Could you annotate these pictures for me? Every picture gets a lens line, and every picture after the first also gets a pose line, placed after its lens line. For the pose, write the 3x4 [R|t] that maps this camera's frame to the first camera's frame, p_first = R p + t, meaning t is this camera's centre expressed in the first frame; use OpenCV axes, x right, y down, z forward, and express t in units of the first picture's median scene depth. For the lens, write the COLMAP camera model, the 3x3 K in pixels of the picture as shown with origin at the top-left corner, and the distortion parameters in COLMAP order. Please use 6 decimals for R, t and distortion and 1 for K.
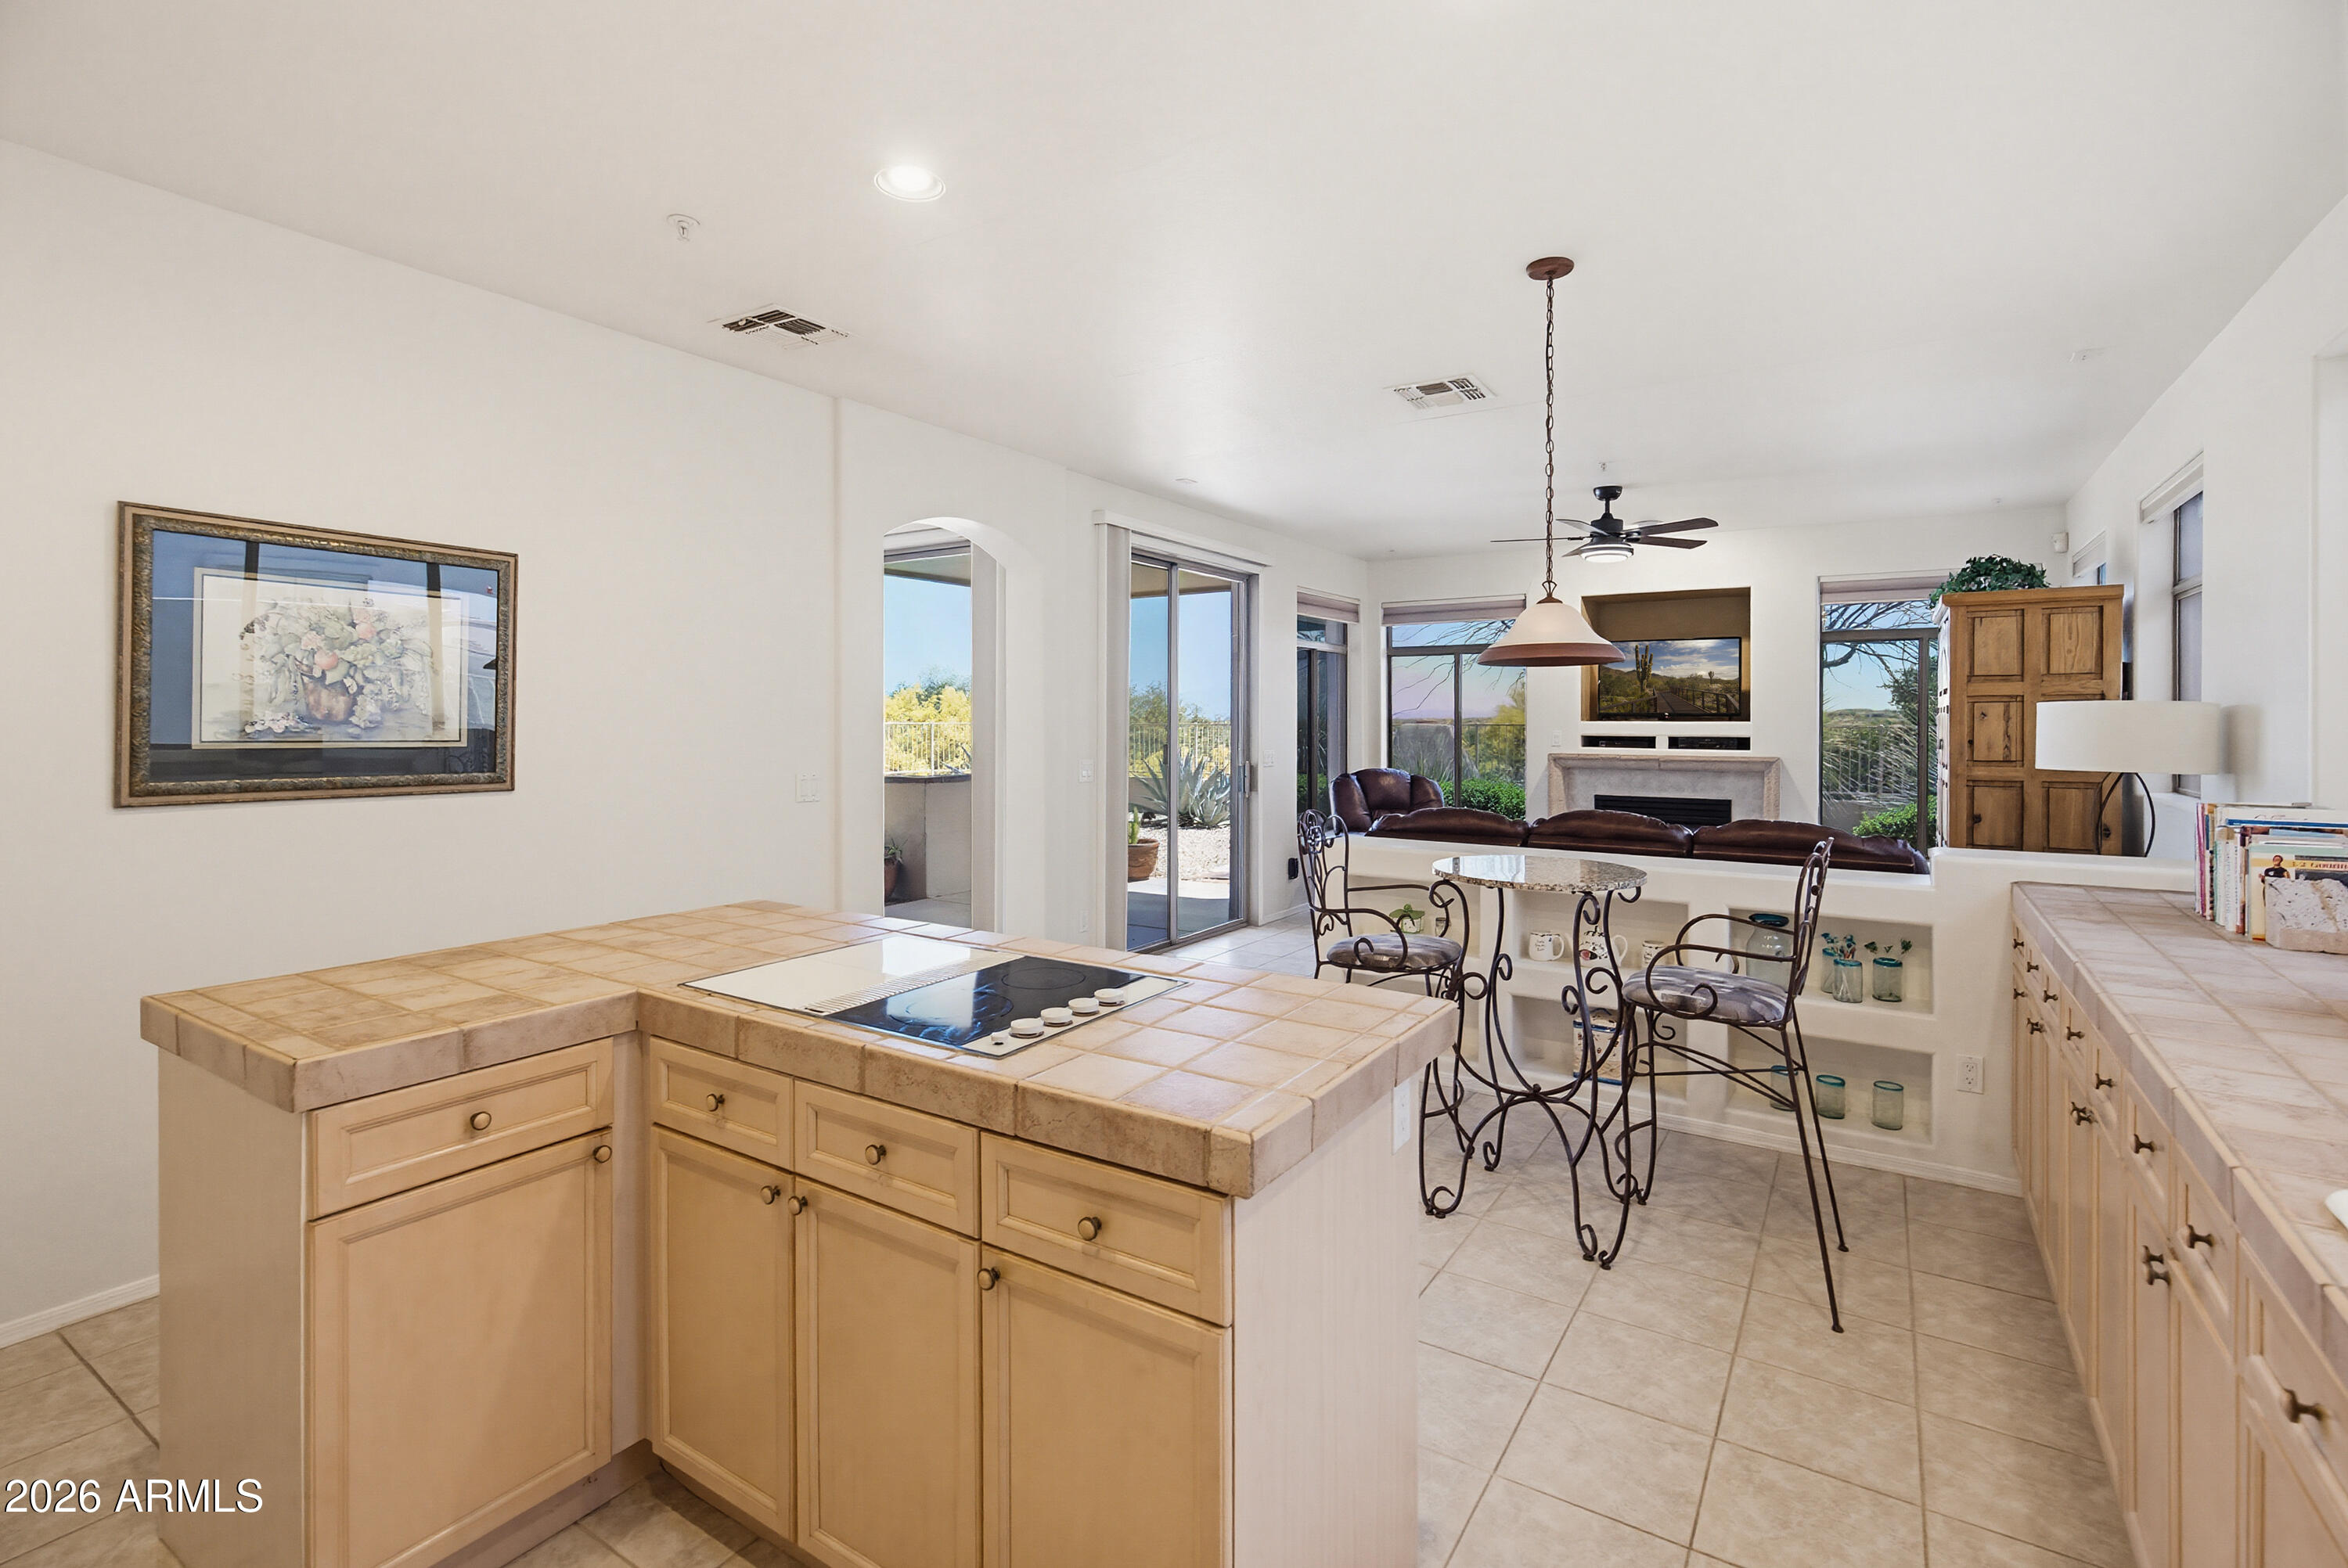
lens RADIAL K [[1094.0, 0, 1181.5], [0, 1094.0, 702.6], [0, 0, 1]] dist [-0.002024, 0.000286]
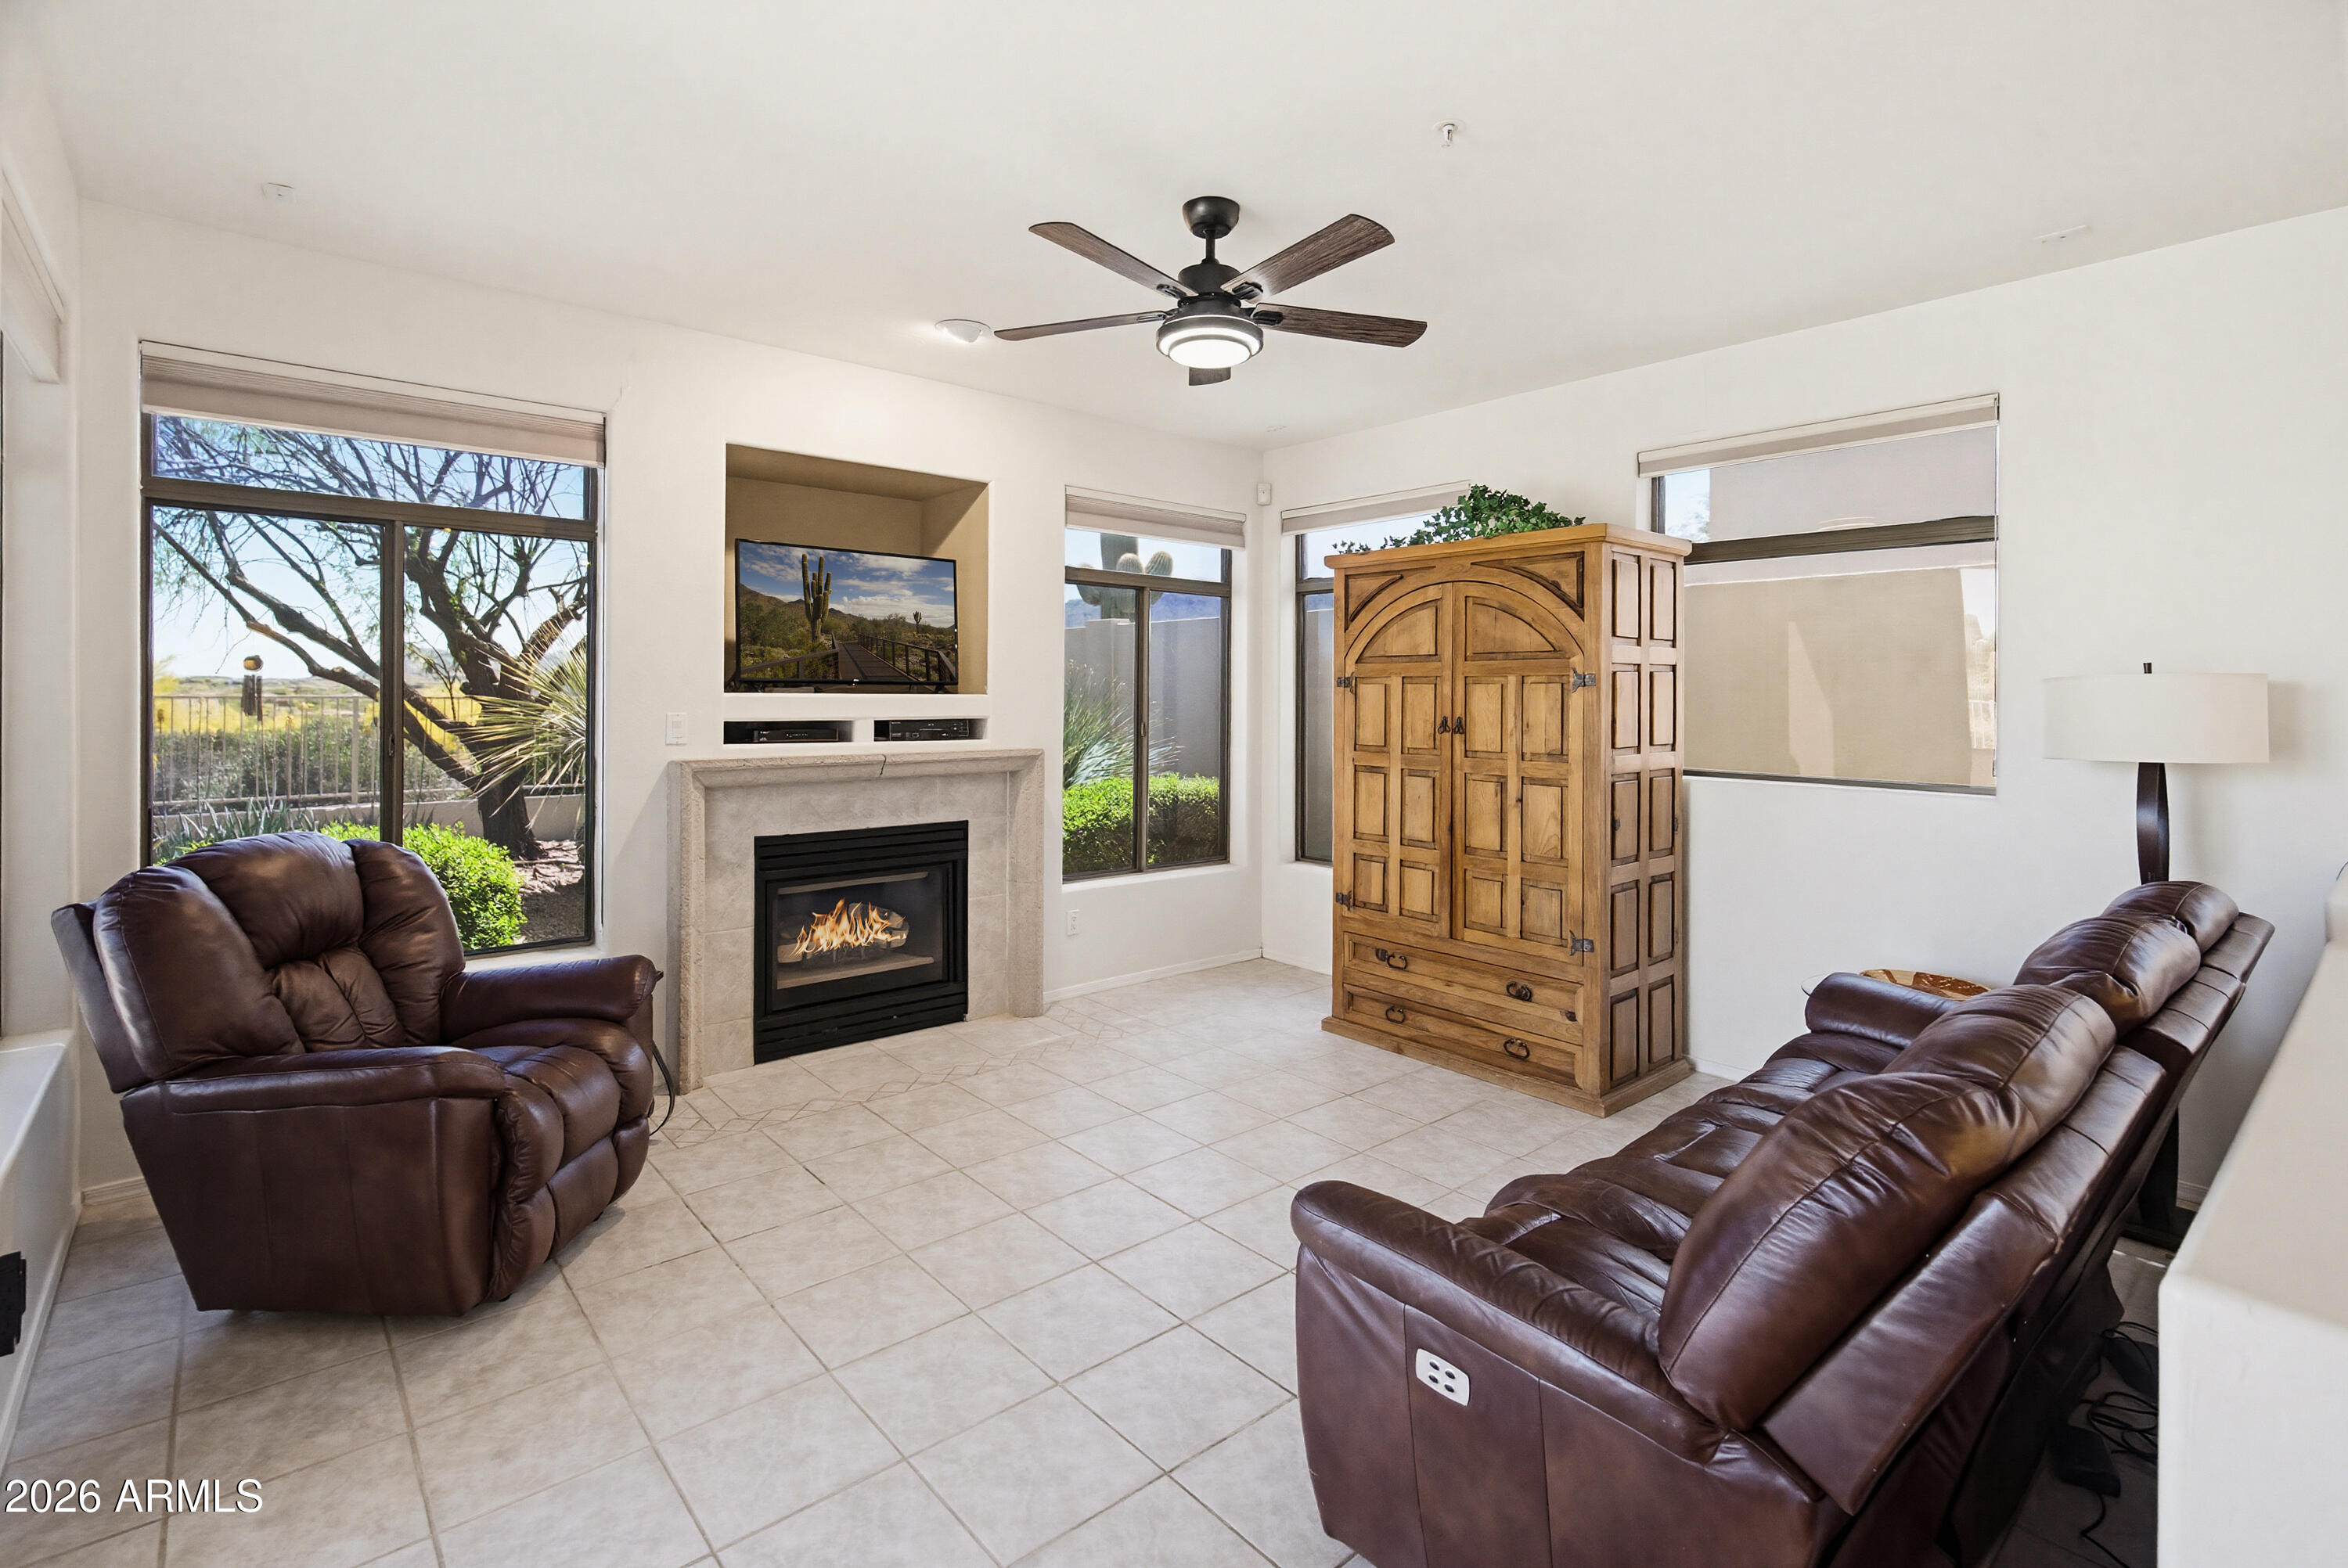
lens RADIAL K [[1094.0, 0, 1181.5], [0, 1094.0, 702.6], [0, 0, 1]] dist [-0.002024, 0.000286]
pose [[0.287729, -0.004048, 0.957703, -0.055318], [-0.020921, 0.999726, 0.010511, 0.012267], [-0.957483, -0.023060, 0.287566, 0.681281]]
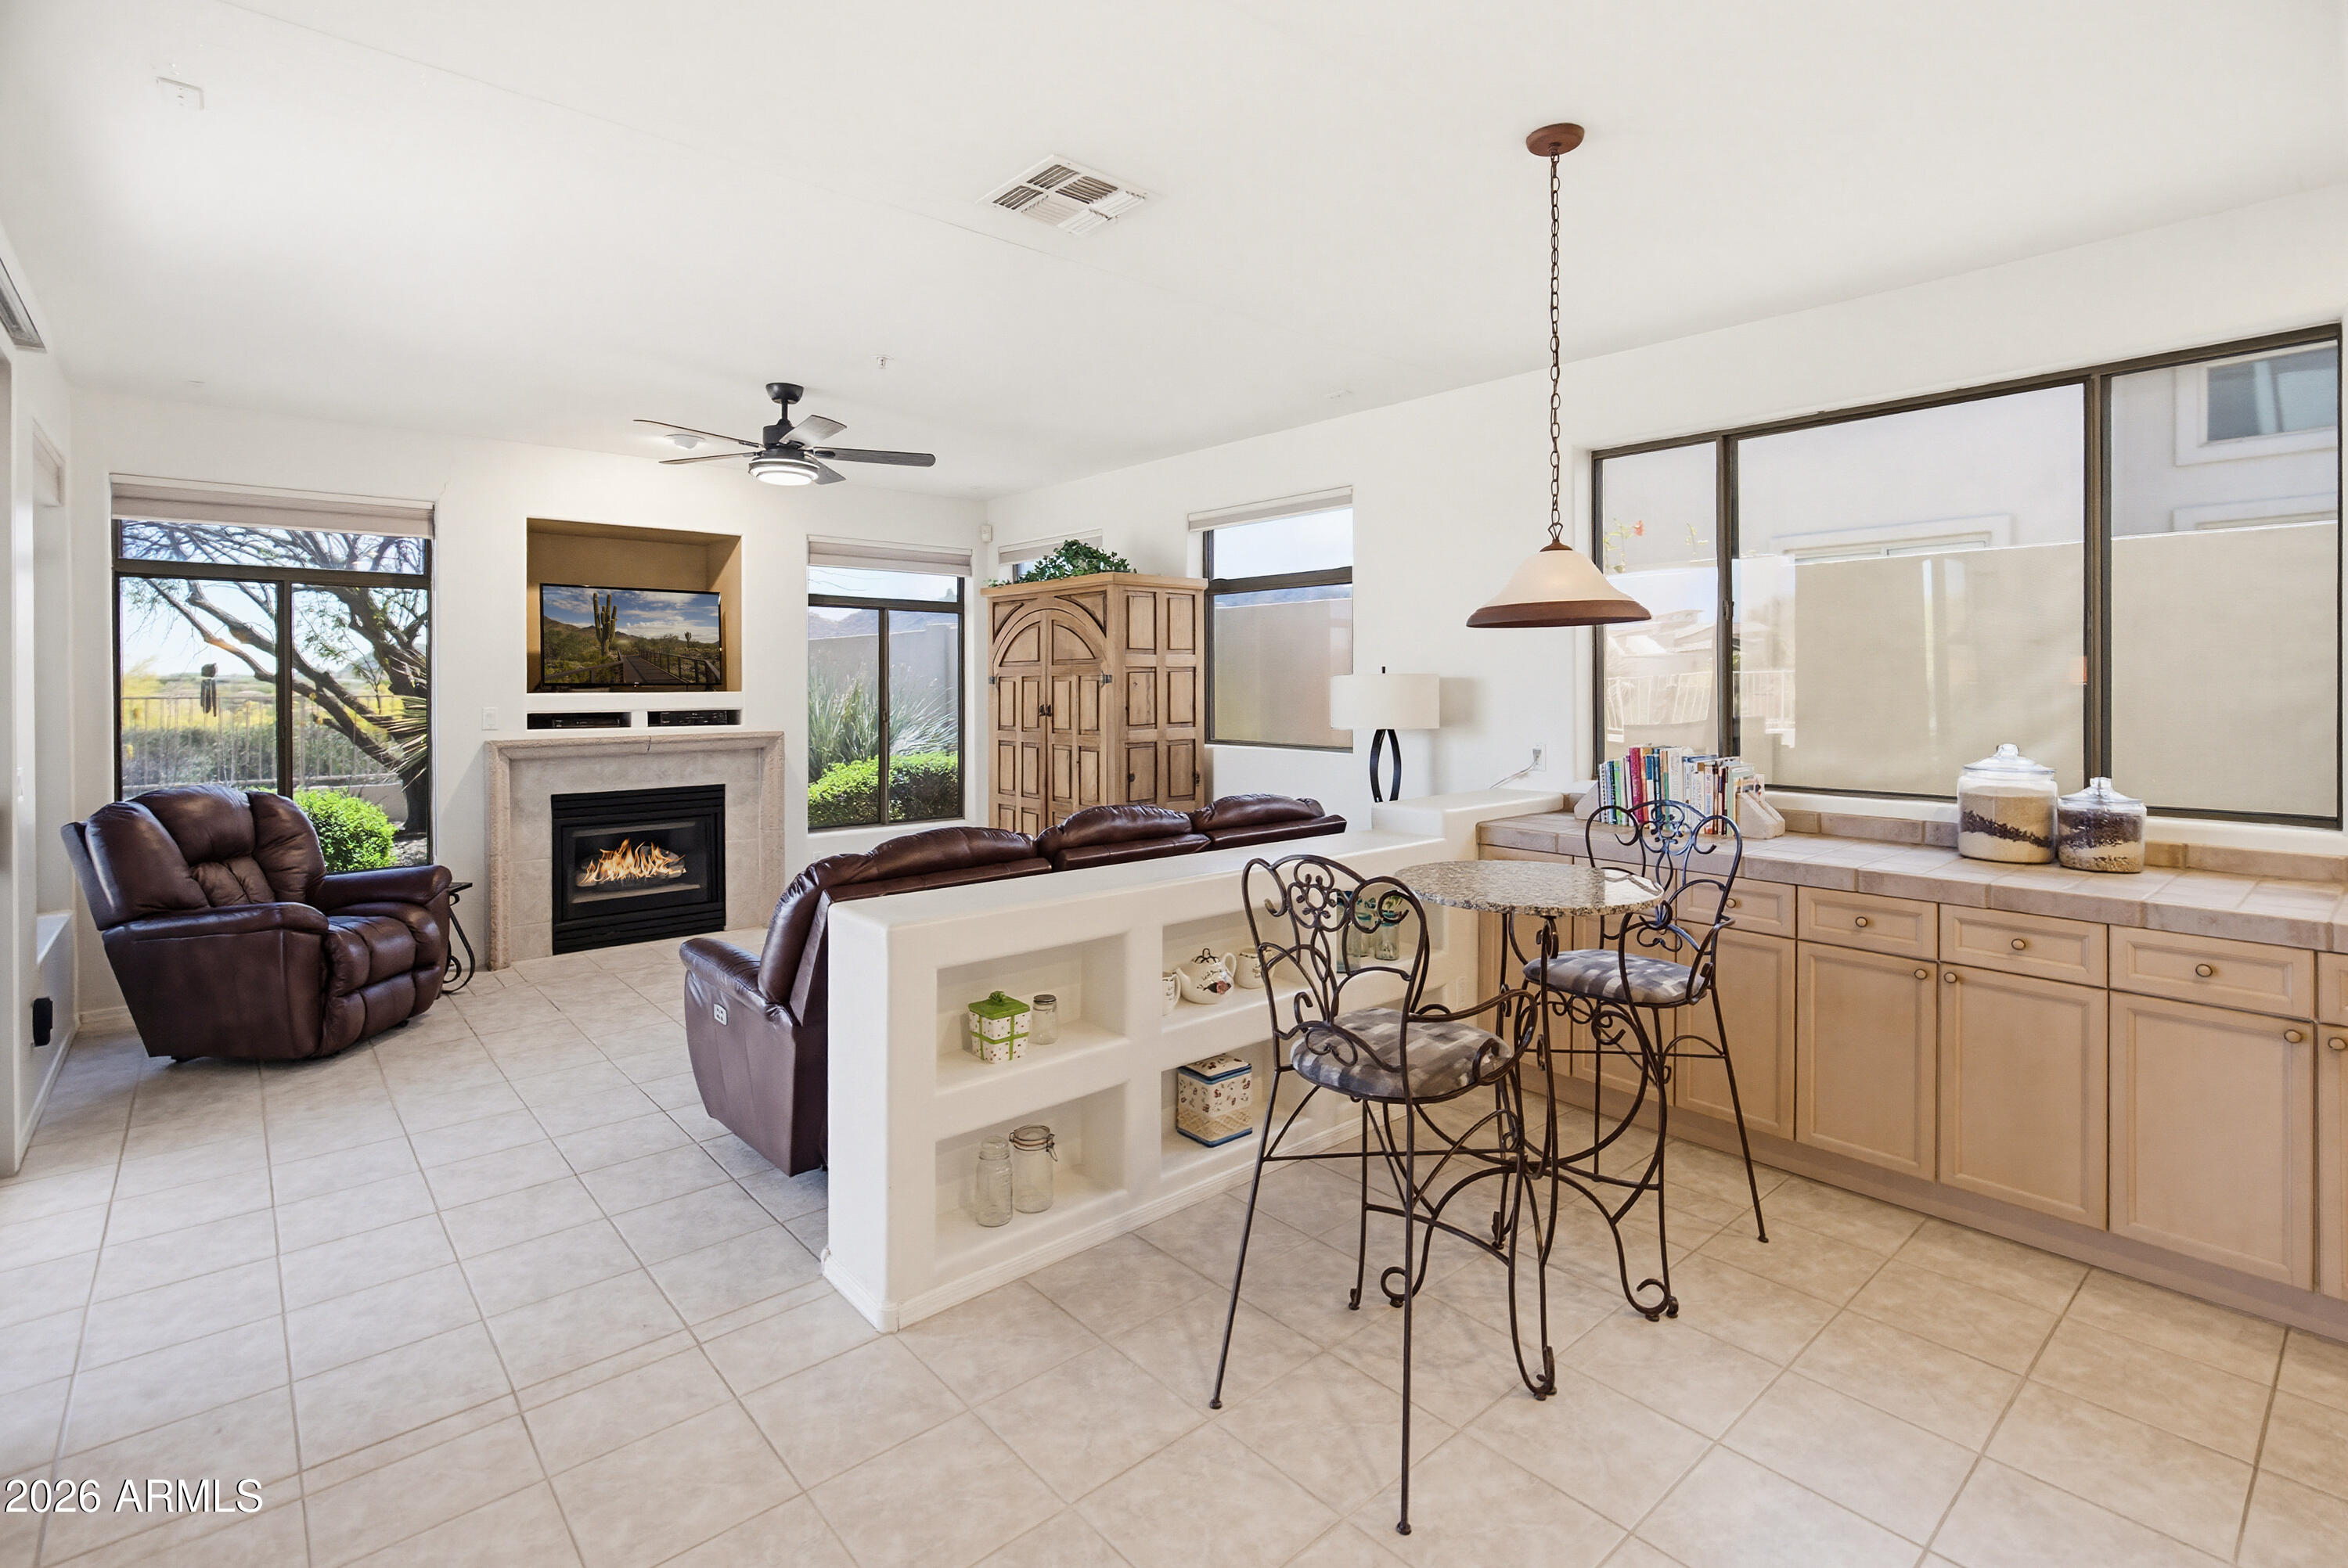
lens RADIAL K [[1090.4, 0, 1170.2], [0, 1090.4, 687.4], [0, 0, 1]] dist [0.002501, 0.000112]
pose [[0.284137, -0.004853, 0.958771, -0.205503], [-0.010239, 0.999915, 0.008096, 0.003032], [-0.958729, -0.012117, 0.284063, 0.411464]]
